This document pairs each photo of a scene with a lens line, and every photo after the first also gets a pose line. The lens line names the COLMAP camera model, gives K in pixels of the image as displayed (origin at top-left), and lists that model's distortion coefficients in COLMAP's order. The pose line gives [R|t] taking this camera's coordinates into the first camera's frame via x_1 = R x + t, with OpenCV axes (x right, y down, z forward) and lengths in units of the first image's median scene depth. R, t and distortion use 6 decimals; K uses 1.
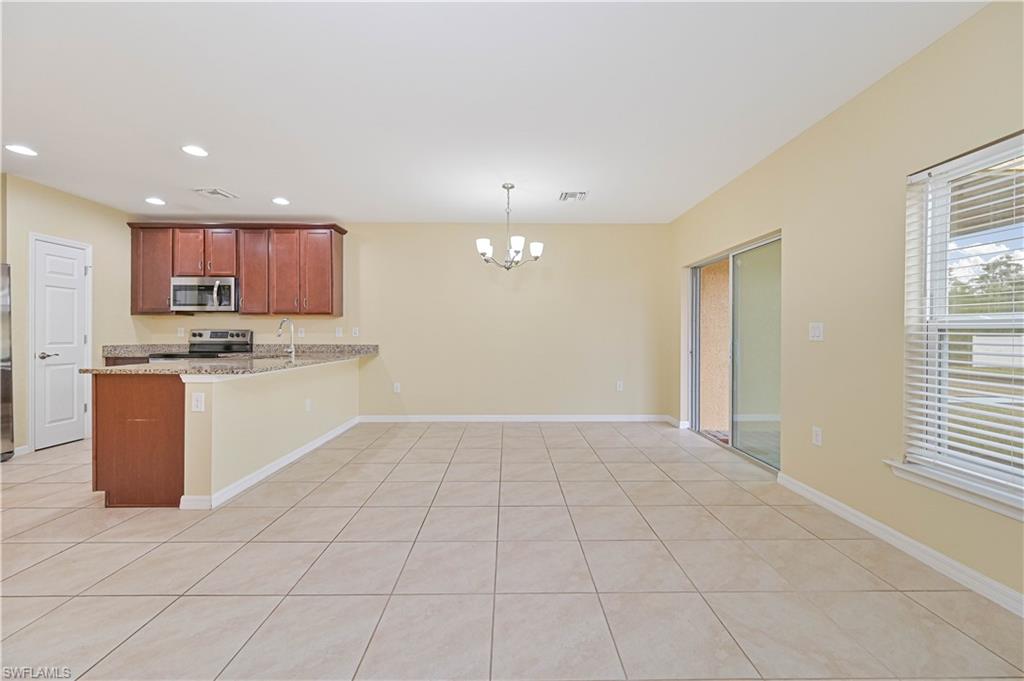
lens RADIAL K [[406.6, 0, 515.5], [0, 406.6, 335.1], [0, 0, 1]] dist [-0.001878, 0.000008]
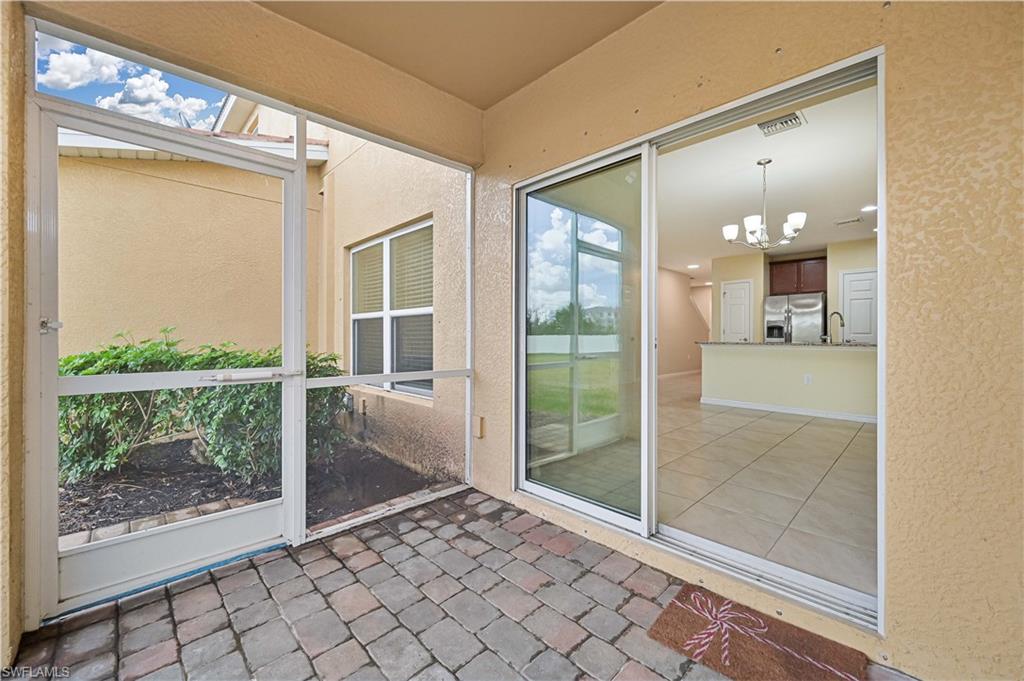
lens RADIAL K [[406.6, 0, 511.0], [0, 406.6, 338.4], [0, 0, 1]] dist [-0.001878, 0.000008]
pose [[-0.728260, 0.002588, -0.685296, 0.959499], [-0.001918, 0.999981, 0.005814, 0.032365], [0.685298, 0.005548, -0.728242, 1.143851]]
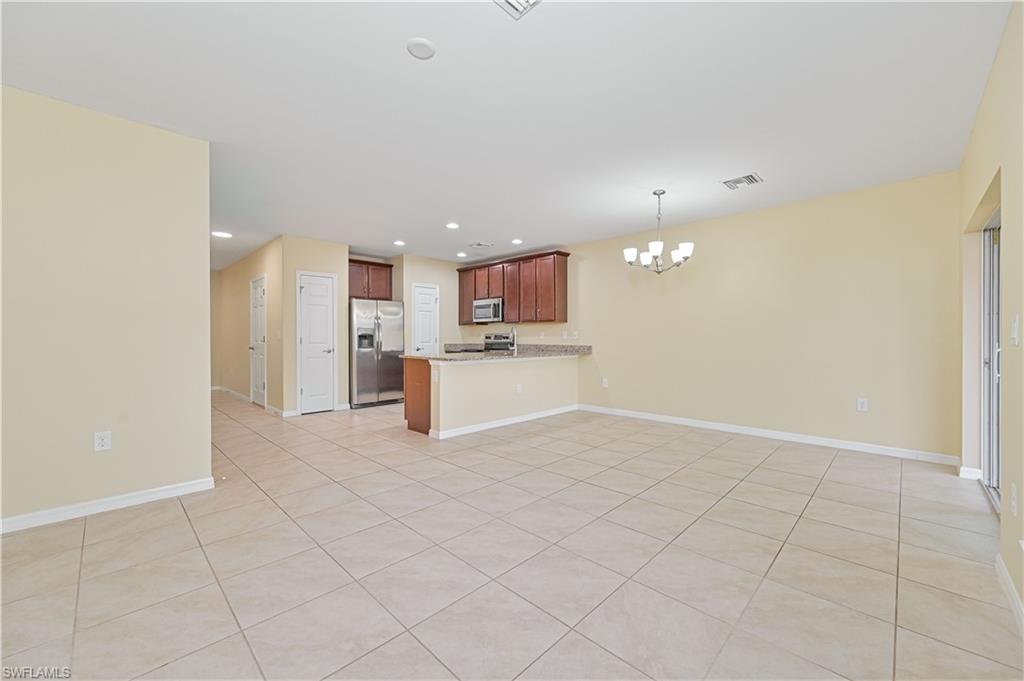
lens RADIAL K [[406.6, 0, 513.4], [0, 406.6, 334.4], [0, 0, 1]] dist [-0.001878, 0.000008]
pose [[0.701283, -0.007640, -0.712842, 0.406034], [0.001082, 0.999953, -0.009652, 0.002558], [0.712882, 0.005998, 0.701258, 0.015430]]
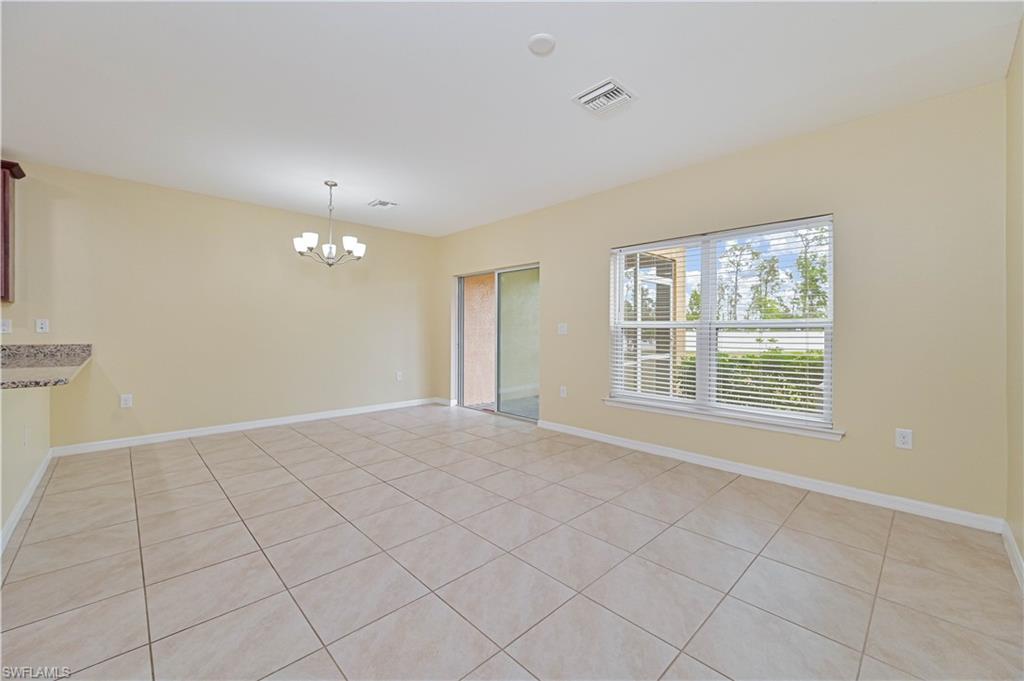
lens RADIAL K [[406.6, 0, 519.0], [0, 406.6, 332.3], [0, 0, 1]] dist [-0.001878, 0.000008]
pose [[0.726204, -0.003059, 0.687473, -0.332803], [-0.001139, 0.999983, 0.005652, -0.002743], [-0.687479, -0.004888, 0.726188, -0.051057]]
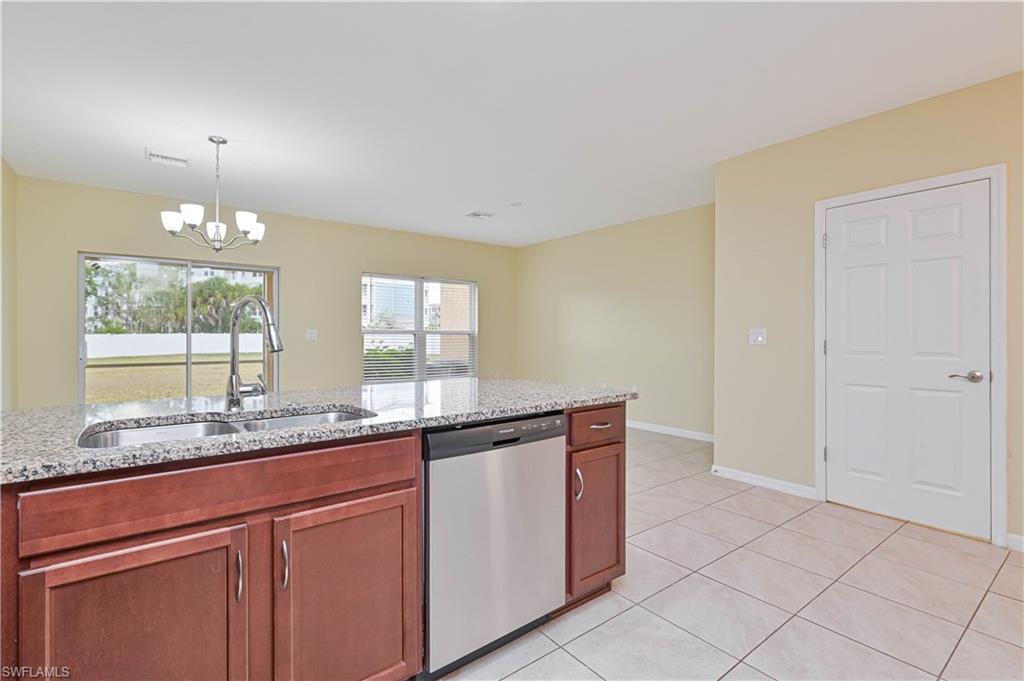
lens RADIAL K [[473.7, 0, 511.9], [0, 473.7, 335.8], [0, 0, 1]] dist [-0.004760, -0.001033]
pose [[-0.596513, -0.005301, 0.802586, -0.929616], [-0.000052, 0.999978, 0.006566, -0.010246], [-0.802603, 0.003875, -0.596501, 0.961066]]
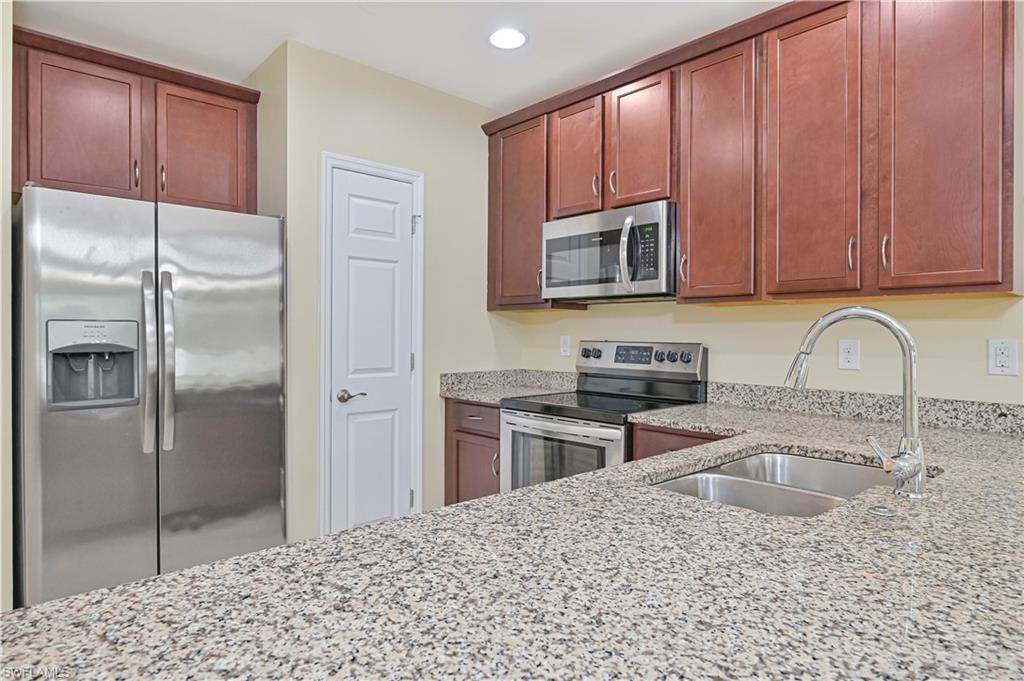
lens RADIAL K [[598.7, 0, 512.9], [0, 598.7, 331.6], [0, 0, 1]] dist [0.004571, 0.000986]
pose [[0.662400, 0.001085, -0.749149, -0.418253], [-0.004007, 0.999990, -0.002094, -0.025389], [0.749139, 0.004389, 0.662398, 0.594786]]
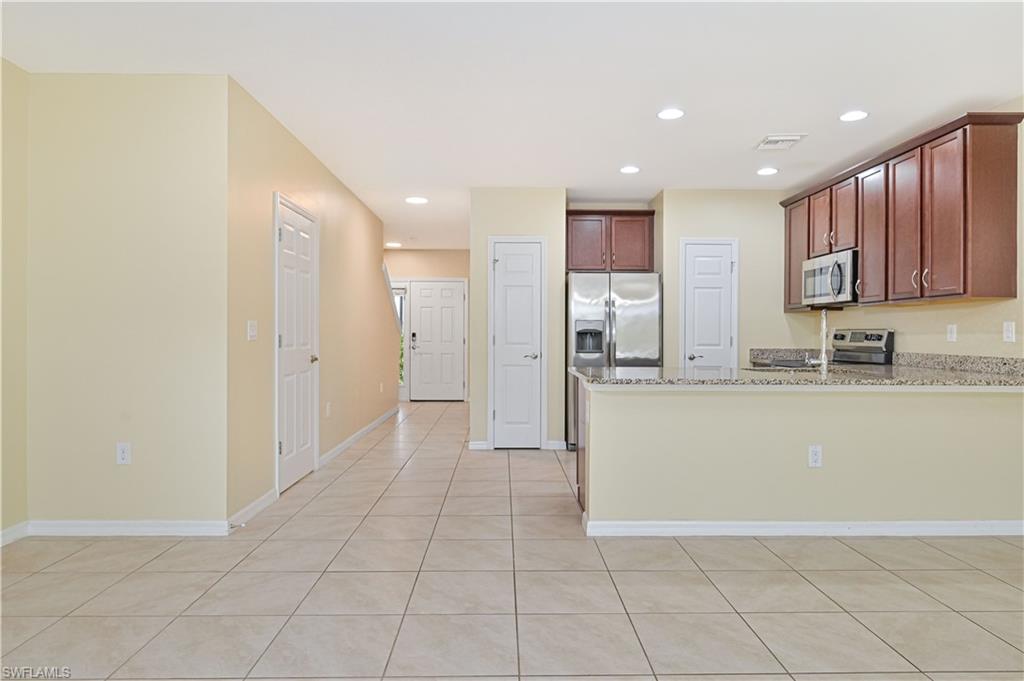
lens RADIAL K [[618.6, 0, 511.1], [0, 618.6, 334.9], [0, 0, 1]] dist [-0.002873, 0.001567]
pose [[-0.002777, -0.001459, -0.999995, 0.341013], [-0.005309, 0.999985, -0.001444, 0.000239], [0.999982, 0.005305, -0.002785, 0.496126]]
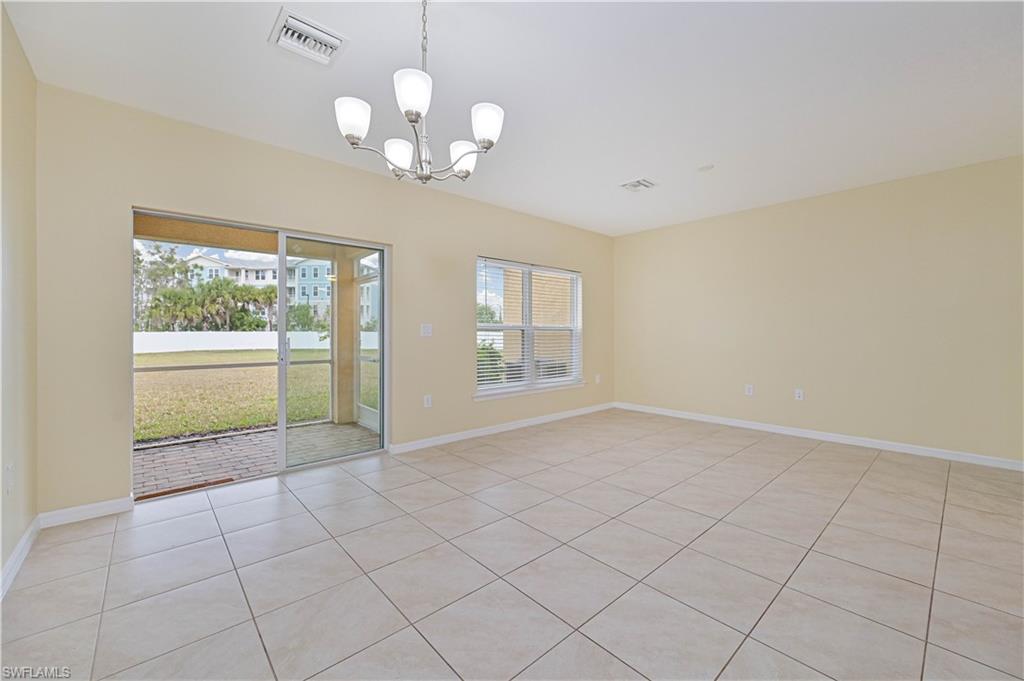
lens RADIAL K [[406.6, 0, 514.2], [0, 406.6, 341.0], [0, 0, 1]] dist [-0.001878, 0.000008]
pose [[-0.654213, -0.018709, 0.756079, -0.355035], [0.000346, 0.999686, 0.025037, -0.003579], [-0.756310, 0.016641, -0.654002, 1.073829]]
